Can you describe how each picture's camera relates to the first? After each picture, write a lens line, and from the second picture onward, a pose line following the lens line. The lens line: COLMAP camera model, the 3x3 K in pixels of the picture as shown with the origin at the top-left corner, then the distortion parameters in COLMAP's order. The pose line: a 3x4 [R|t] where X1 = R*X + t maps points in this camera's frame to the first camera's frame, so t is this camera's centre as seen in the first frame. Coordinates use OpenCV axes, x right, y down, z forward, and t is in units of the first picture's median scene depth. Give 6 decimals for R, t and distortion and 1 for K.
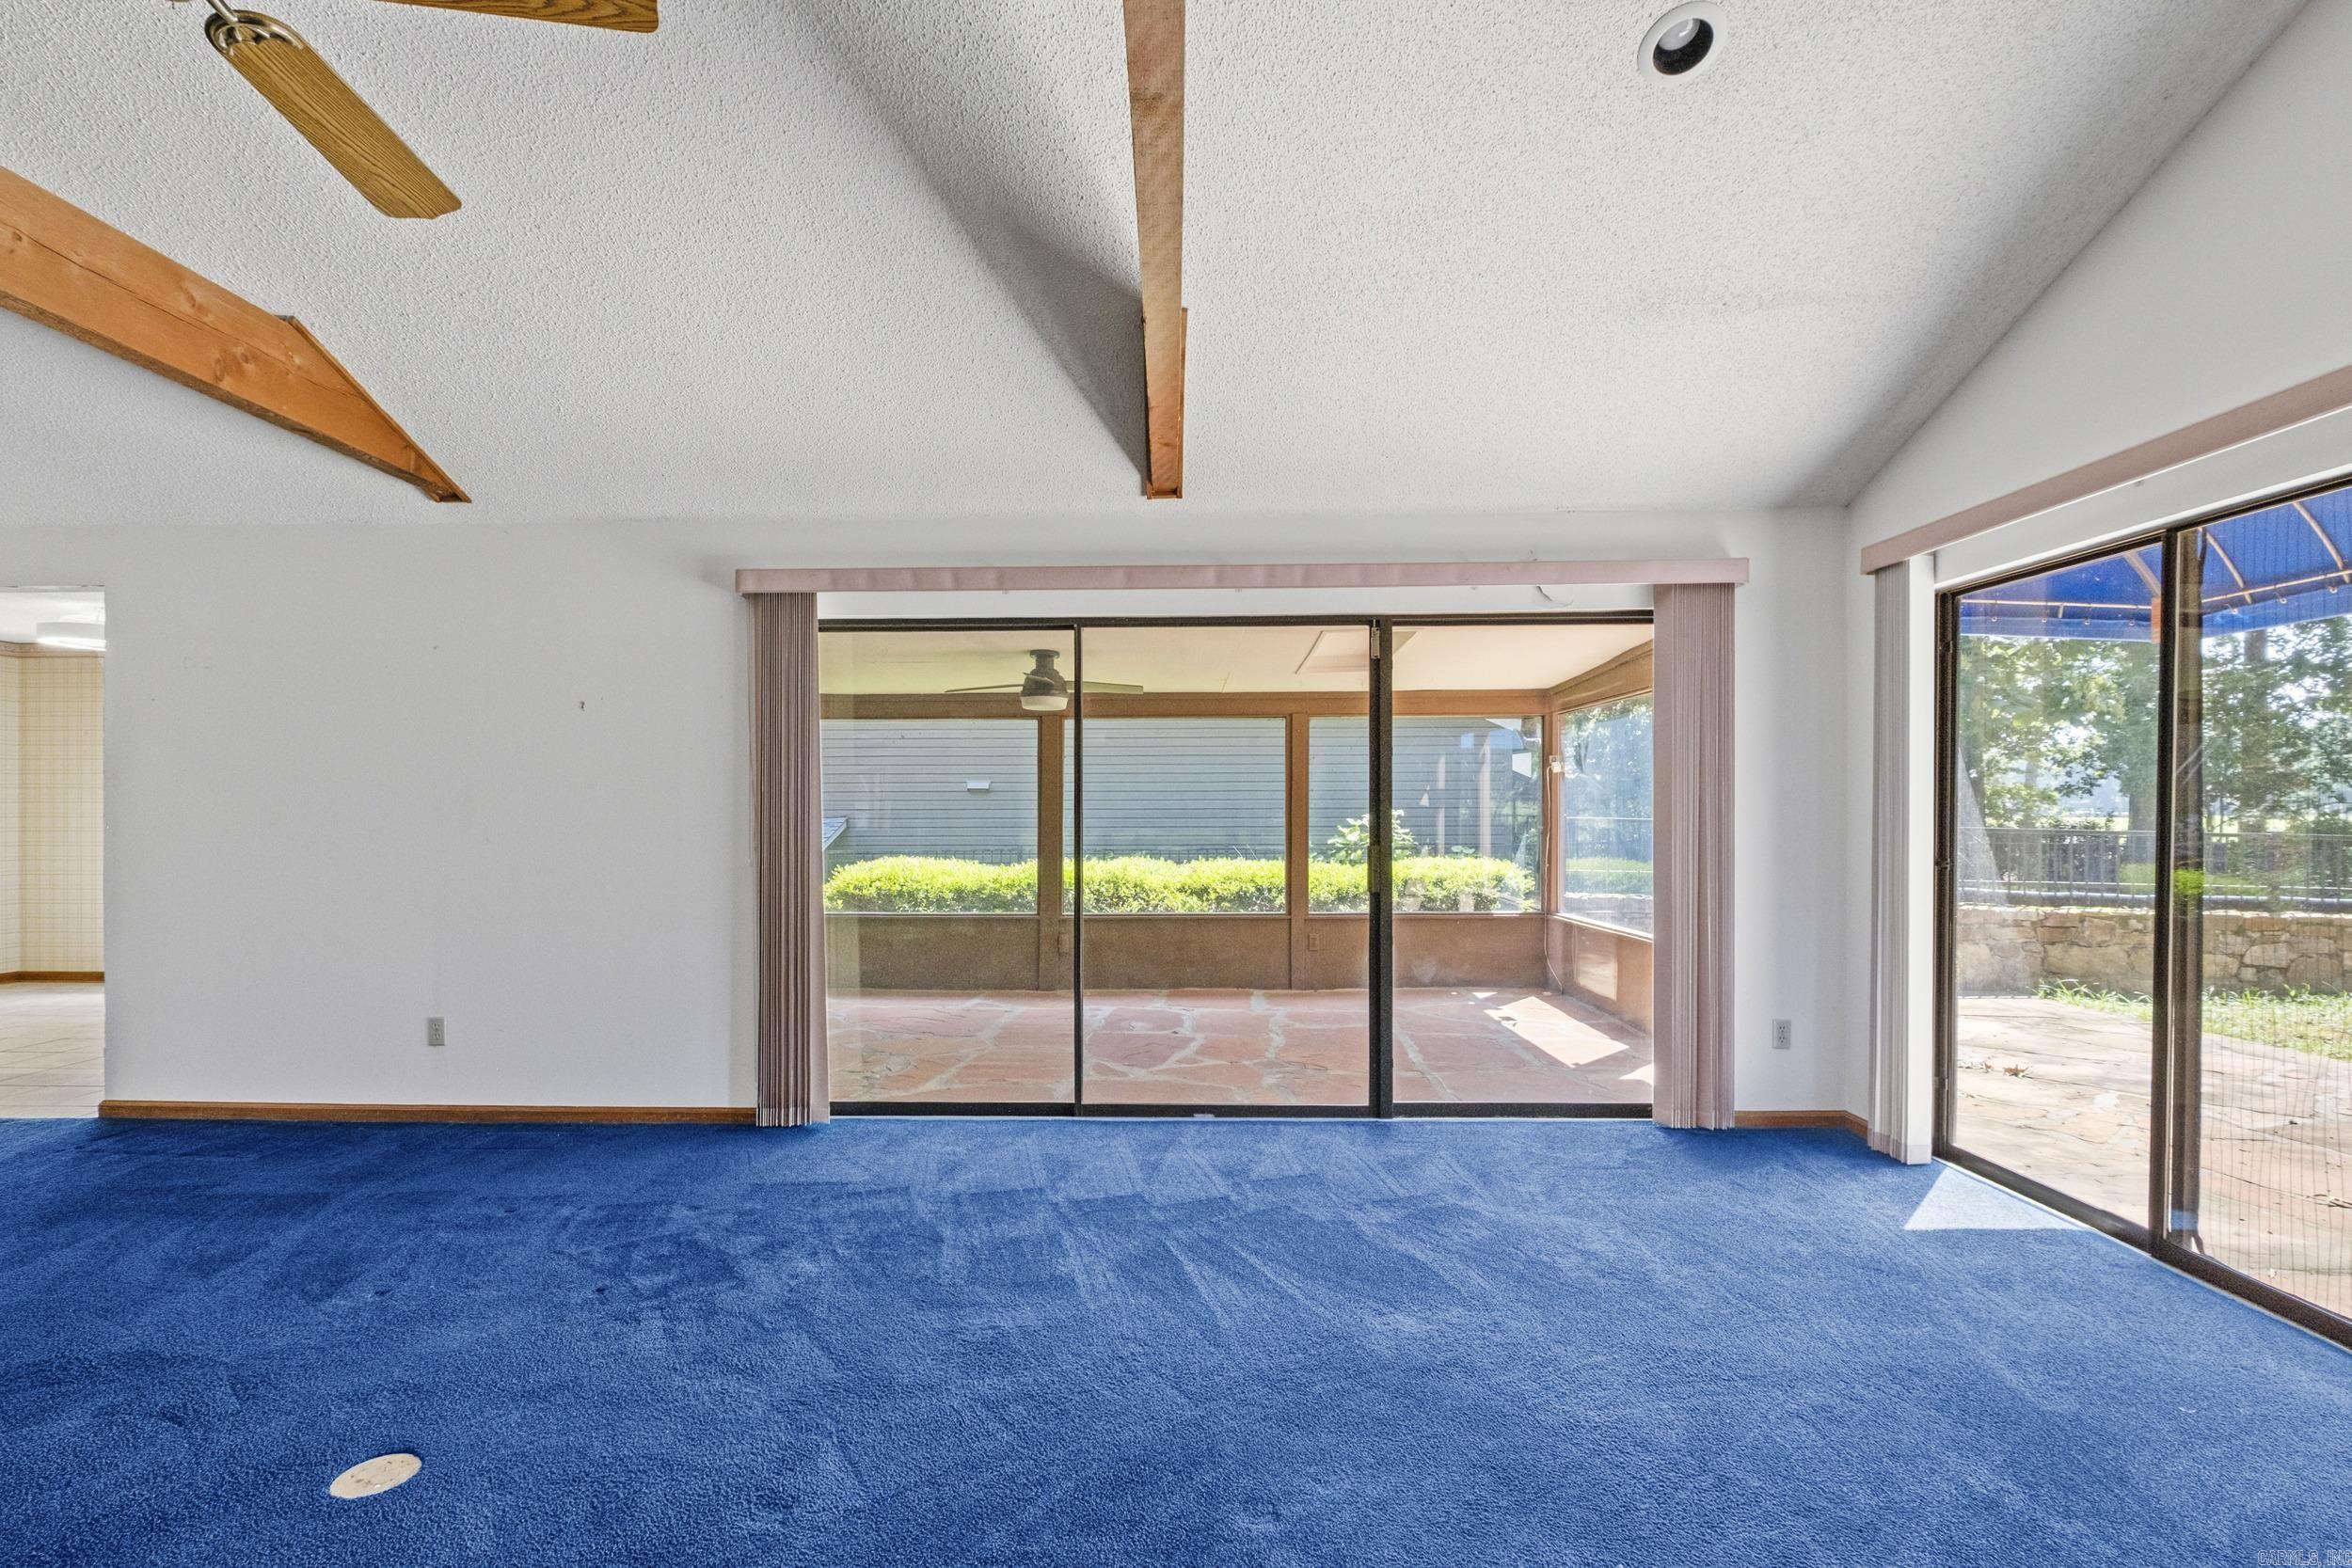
lens RADIAL K [[1055.5, 0, 1200.3], [0, 1055.5, 809.0], [0, 0, 1]] dist [-0.011074, 0.001391]
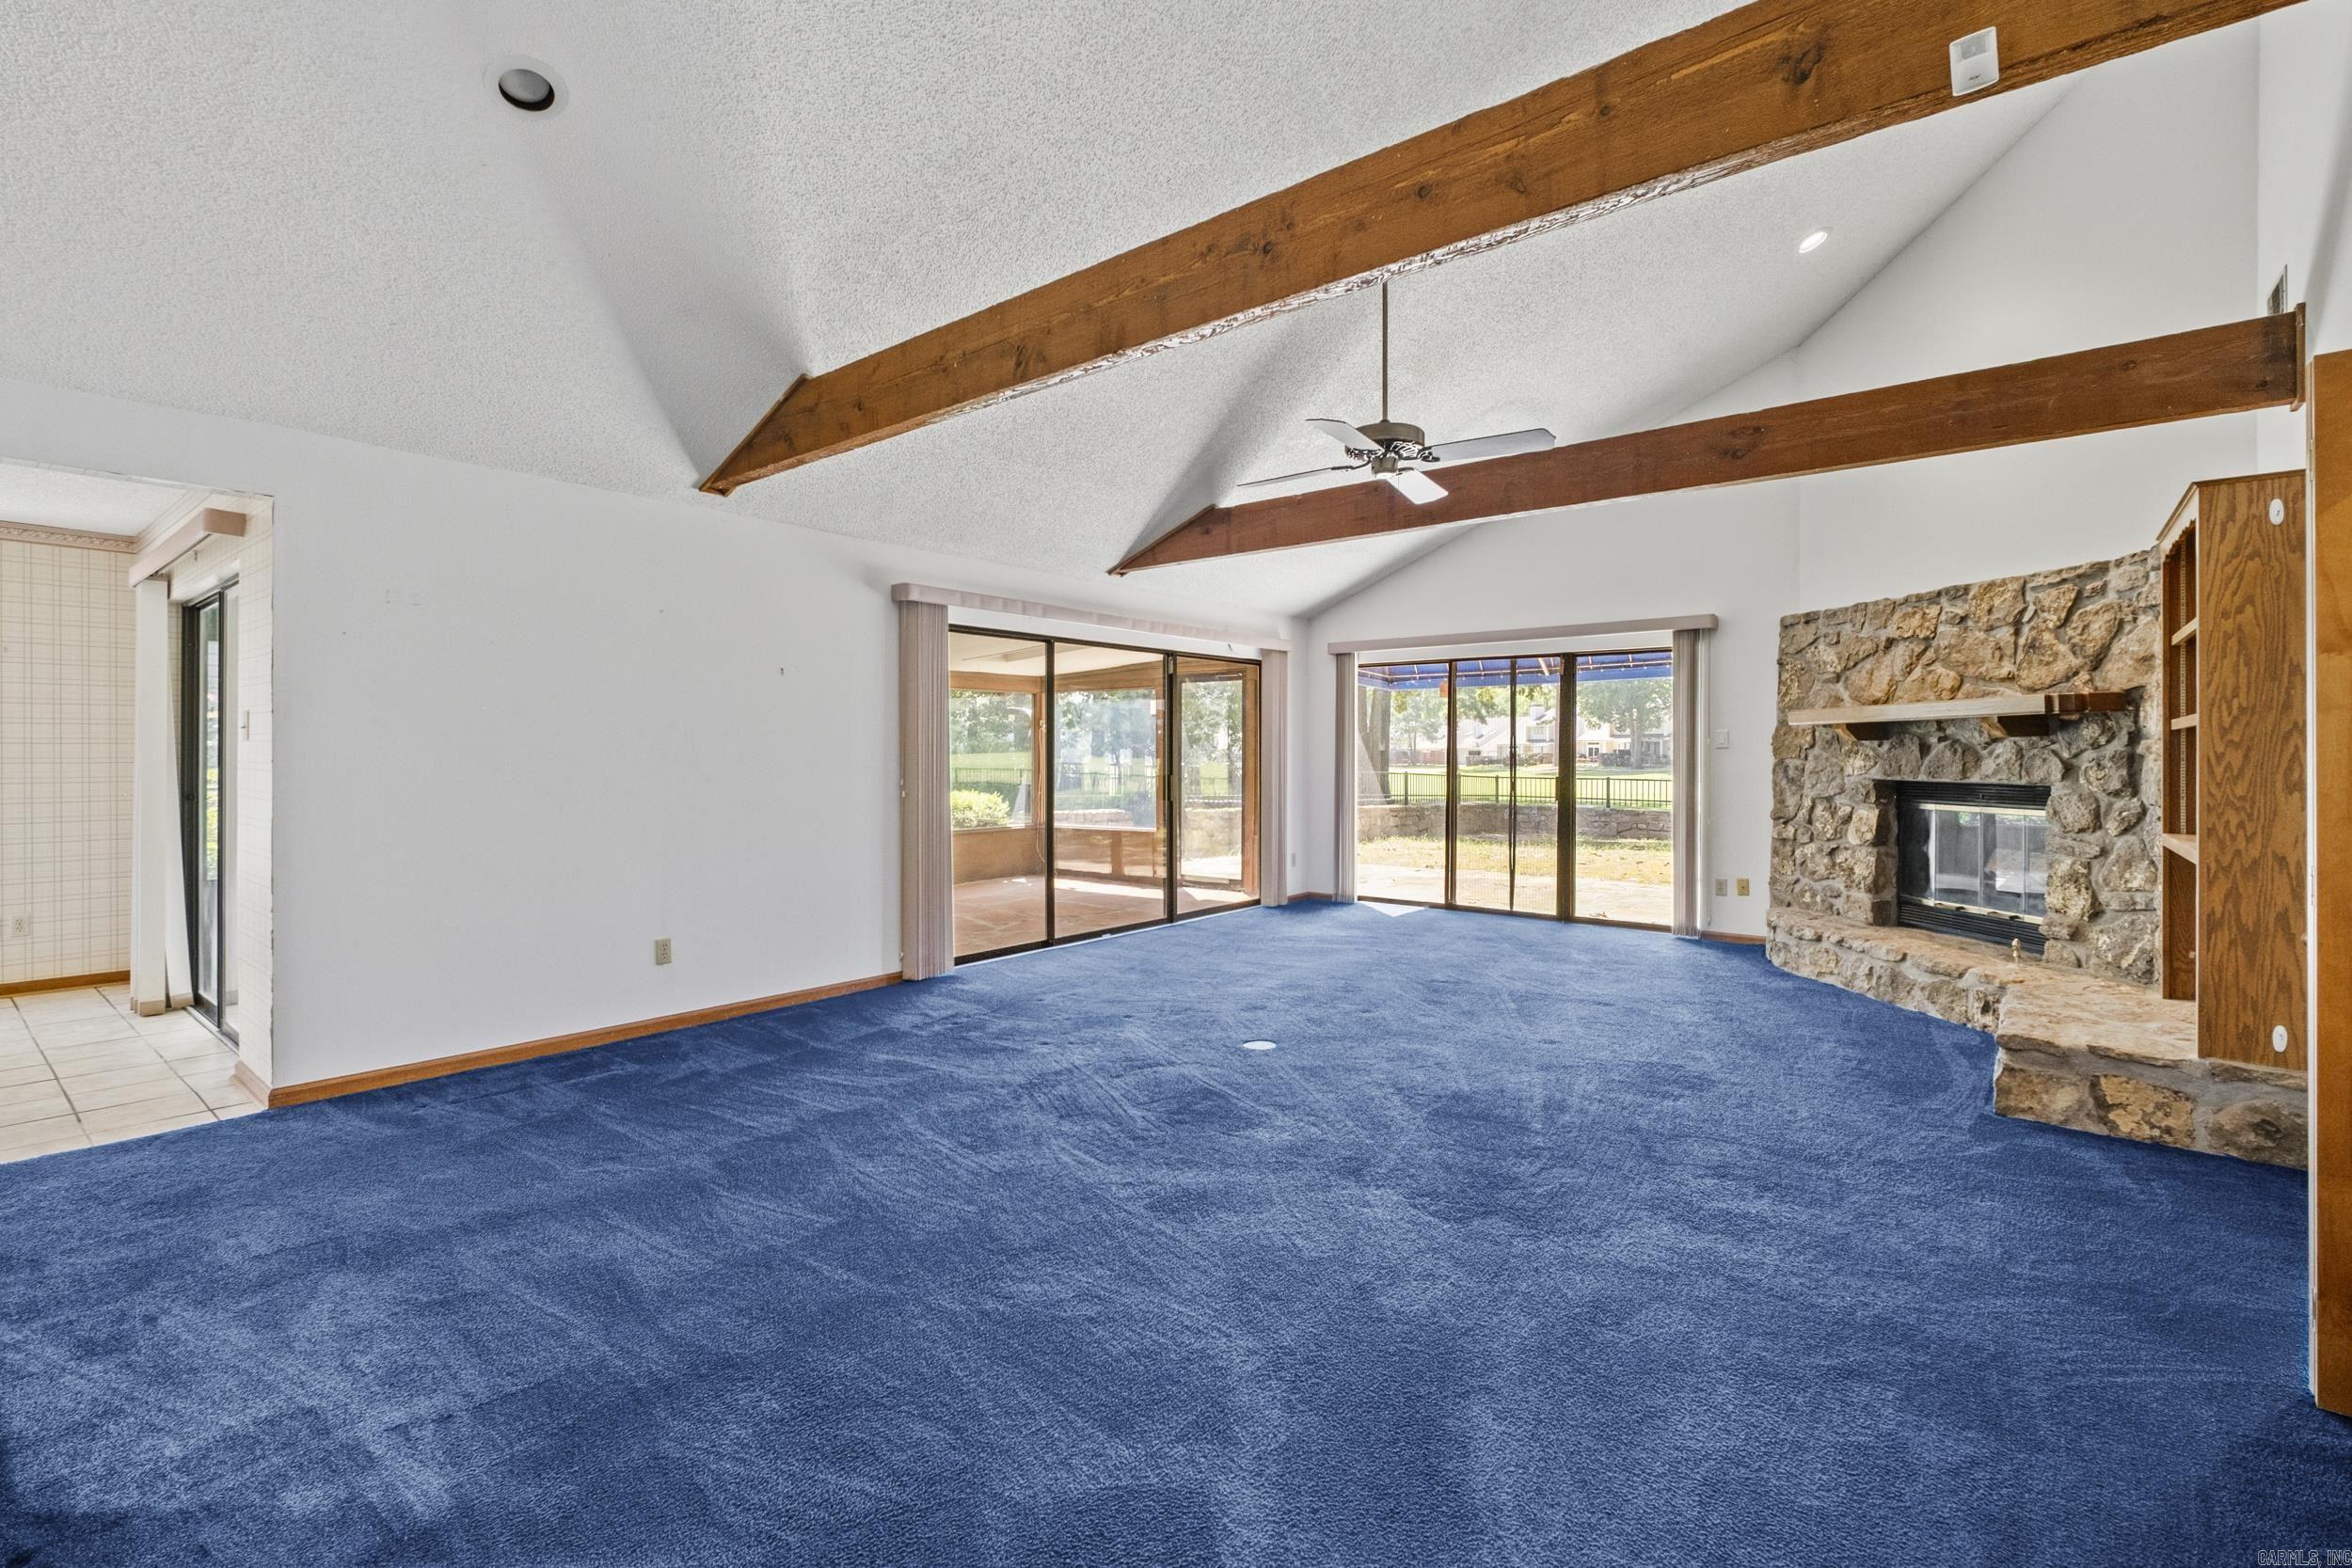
lens RADIAL K [[1055.5, 0, 1181.5], [0, 1055.5, 753.2], [0, 0, 1]] dist [-0.011074, 0.001391]
pose [[0.603799, 0.004517, 0.797124, -1.484872], [-0.003311, 0.999990, -0.003158, 0.001394], [-0.797130, -0.000733, 0.603808, -0.142183]]
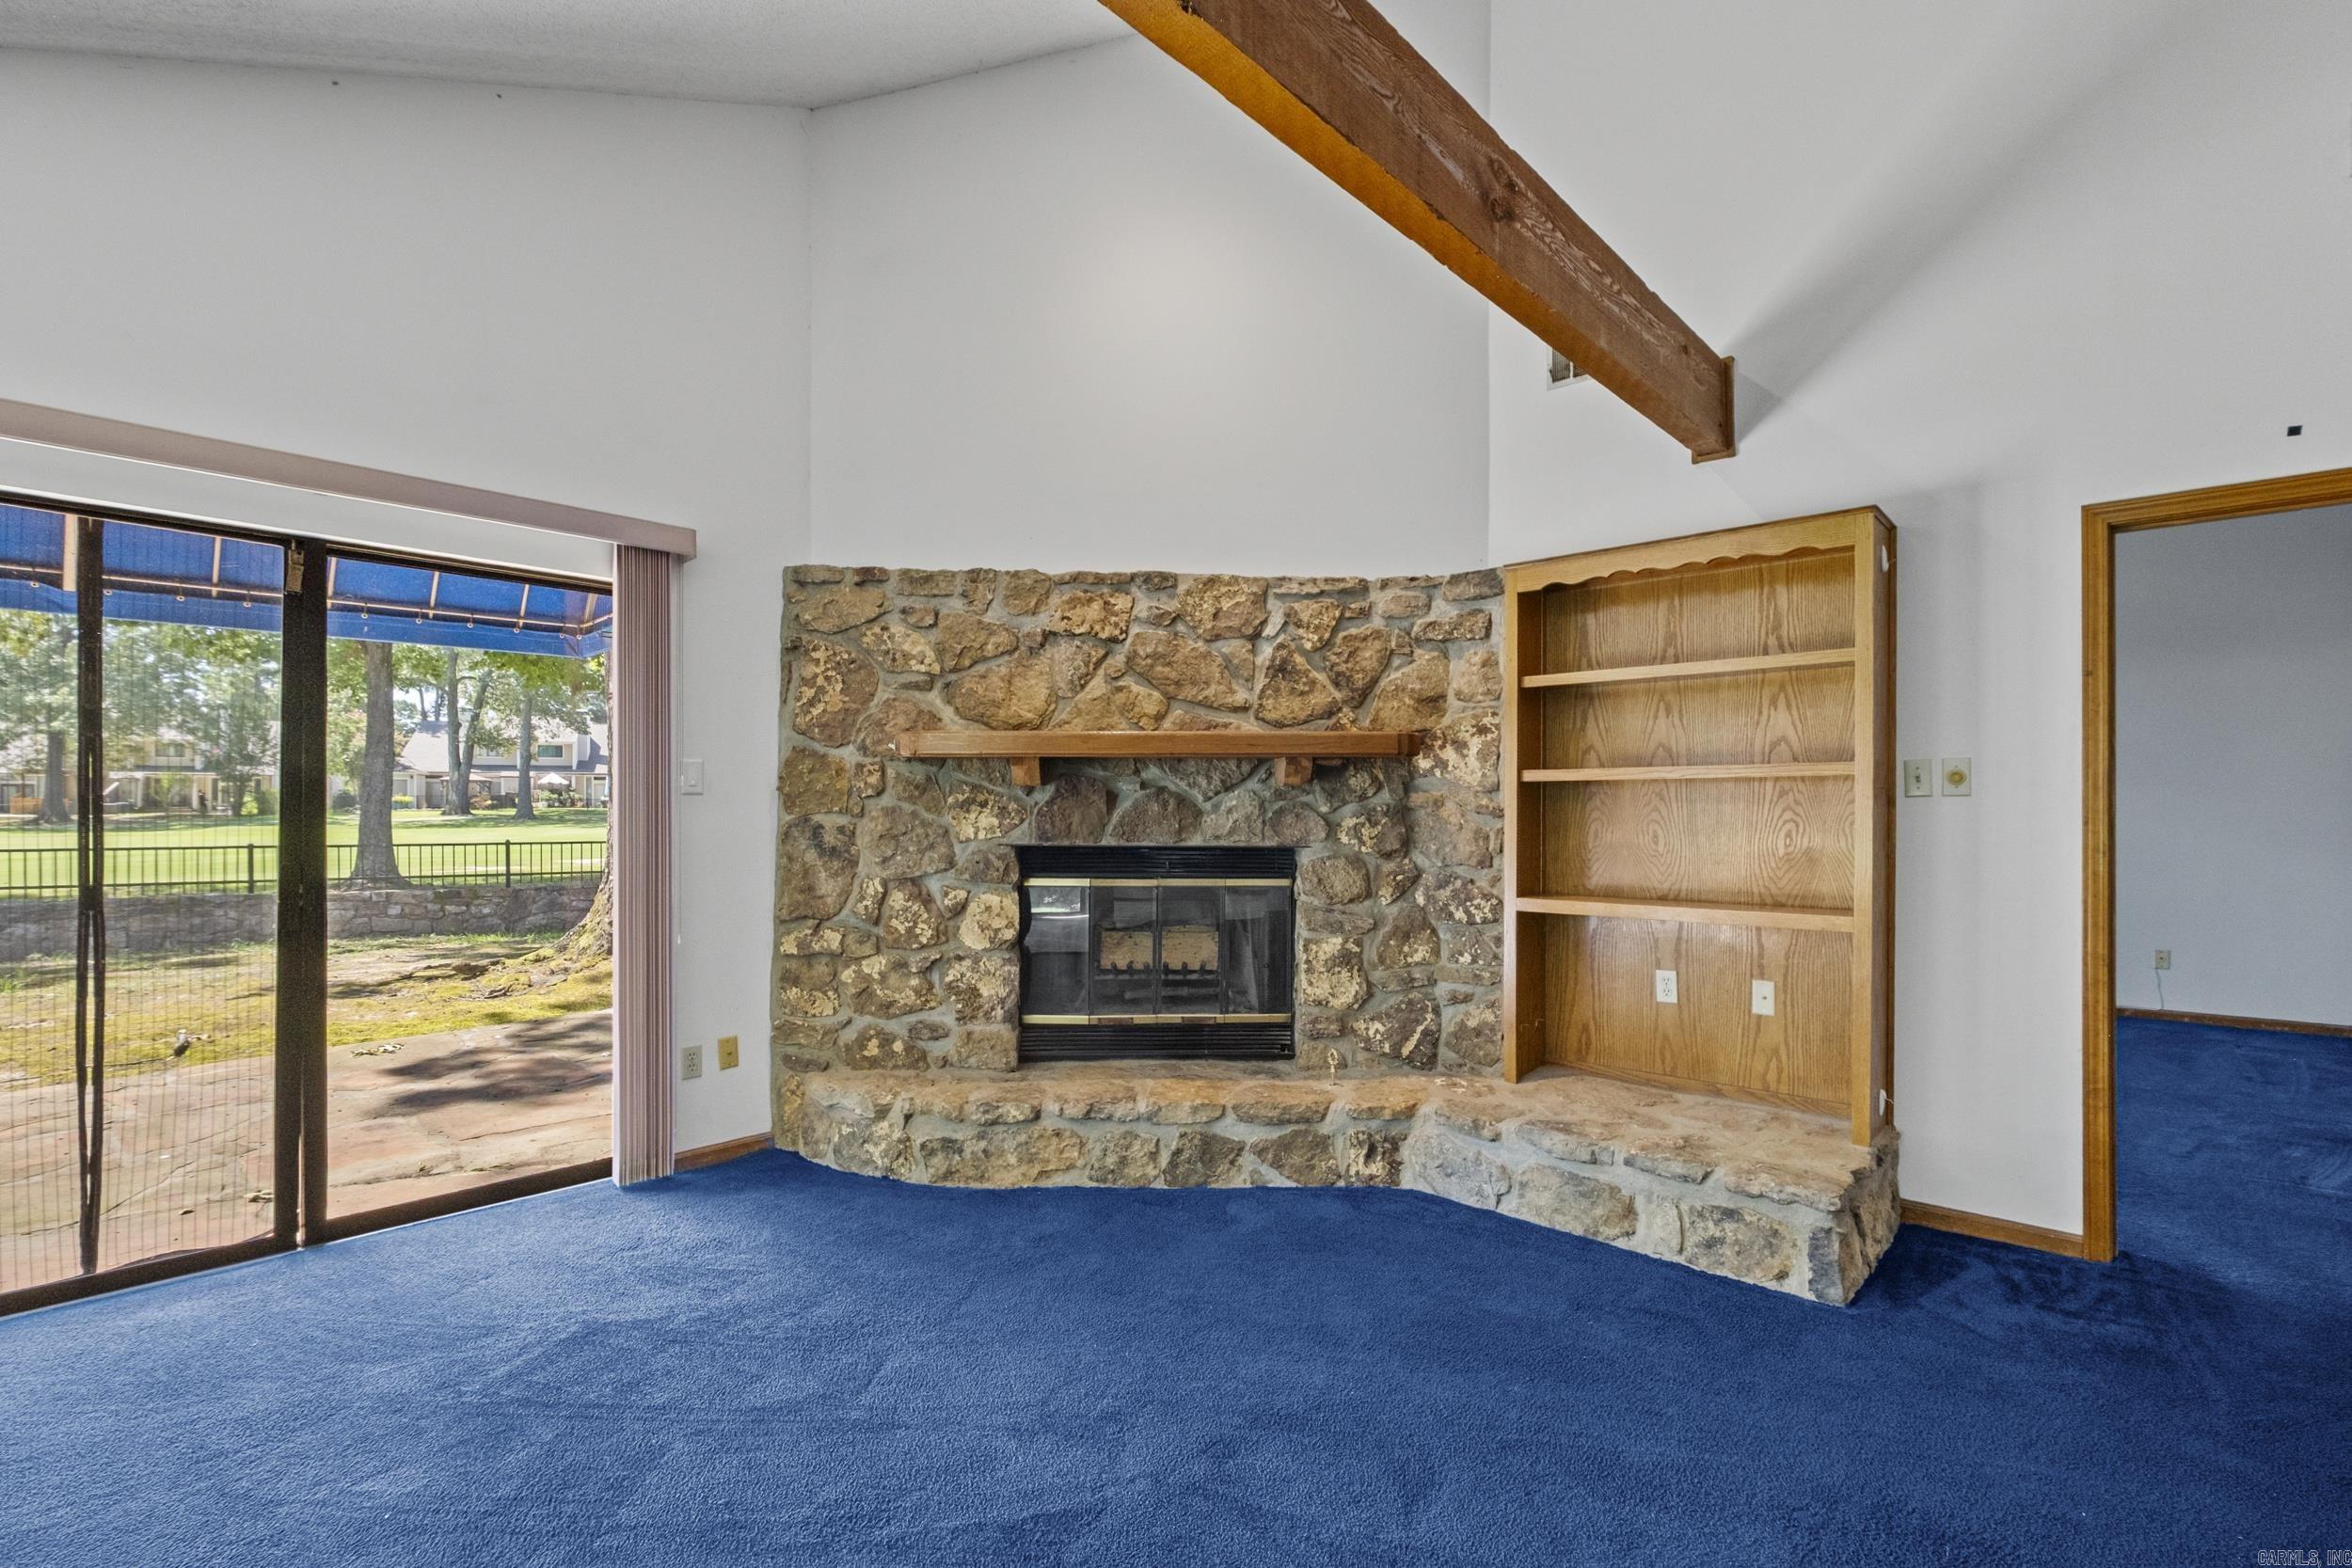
lens RADIAL K [[1055.5, 0, 1172.1], [0, 1055.5, 824.2], [0, 0, 1]] dist [-0.011074, 0.001391]
pose [[-0.746051, -0.008261, 0.665838, -0.341194], [-0.000943, 0.999935, 0.011349, -0.000837], [-0.665888, 0.007839, -0.746010, 0.688089]]
